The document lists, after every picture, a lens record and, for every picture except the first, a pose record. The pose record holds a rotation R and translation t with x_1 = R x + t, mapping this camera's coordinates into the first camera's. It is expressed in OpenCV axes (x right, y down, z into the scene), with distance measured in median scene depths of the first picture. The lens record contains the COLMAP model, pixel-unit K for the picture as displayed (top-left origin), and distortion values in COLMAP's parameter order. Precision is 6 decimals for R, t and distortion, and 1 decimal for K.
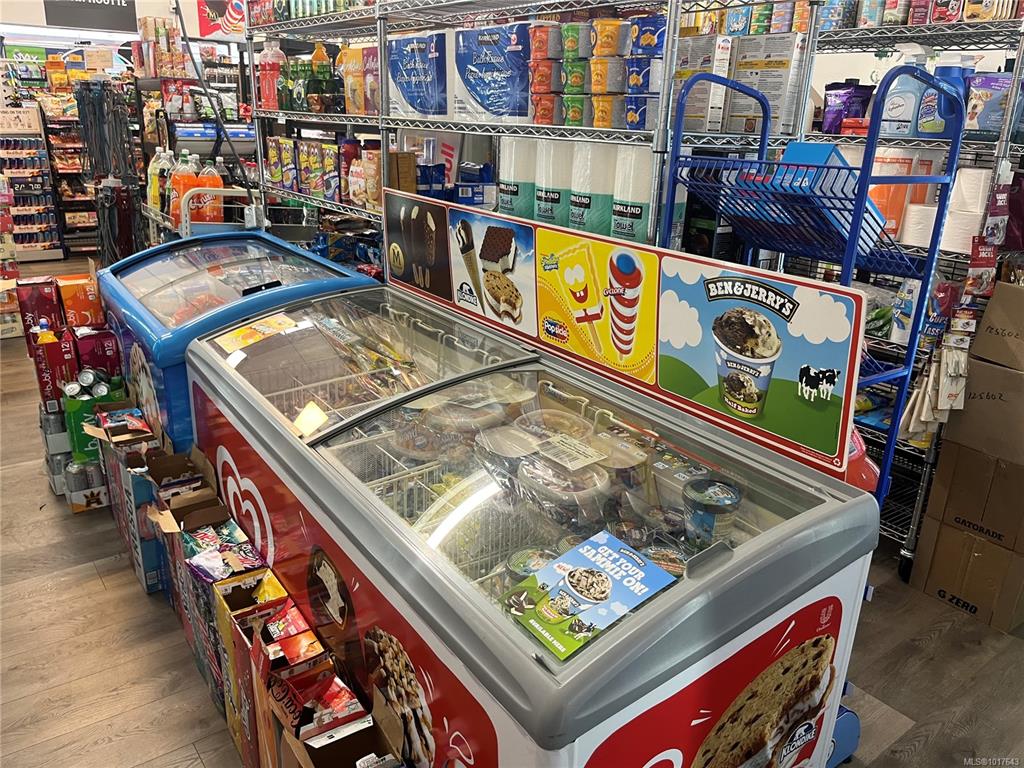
lens RADIAL K [[768.7, 0, 518.9], [0, 768.7, 386.5], [0, 0, 1]] dist [0.063053, -0.094914]
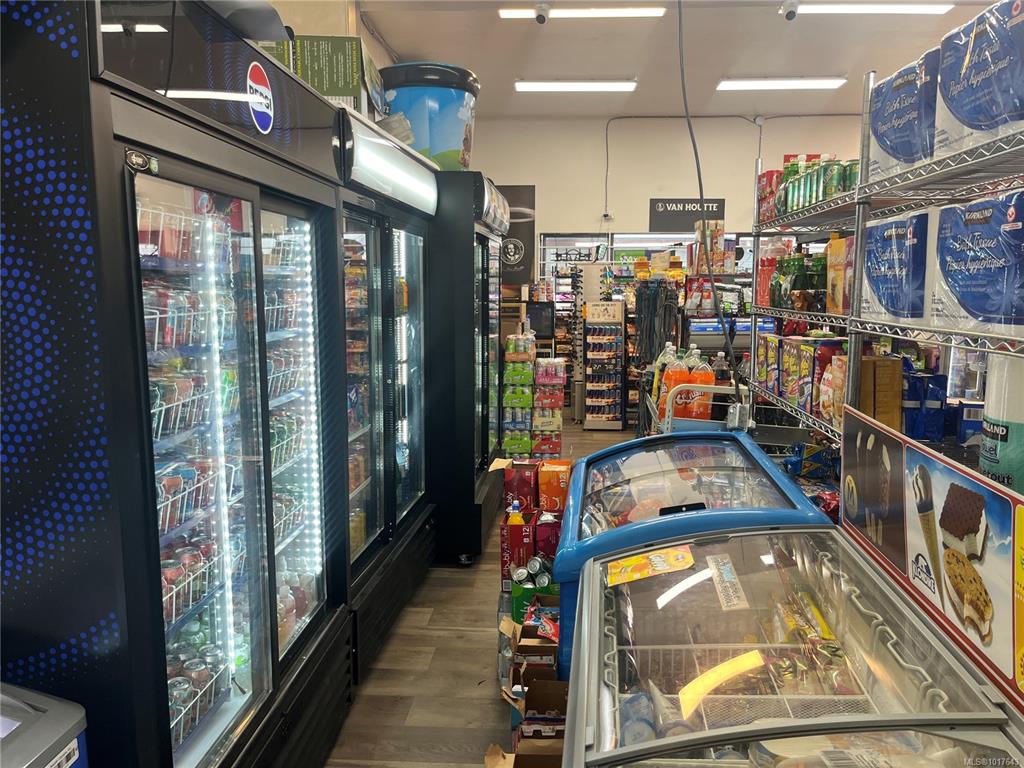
lens RADIAL K [[768.7, 0, 528.2], [0, 768.7, 398.7], [0, 0, 1]] dist [0.063053, -0.094914]
pose [[0.759747, 0.057617, -0.647661, 0.102100], [-0.188993, 0.972630, -0.135174, -0.112072], [0.622146, 0.225102, 0.749842, 0.248687]]
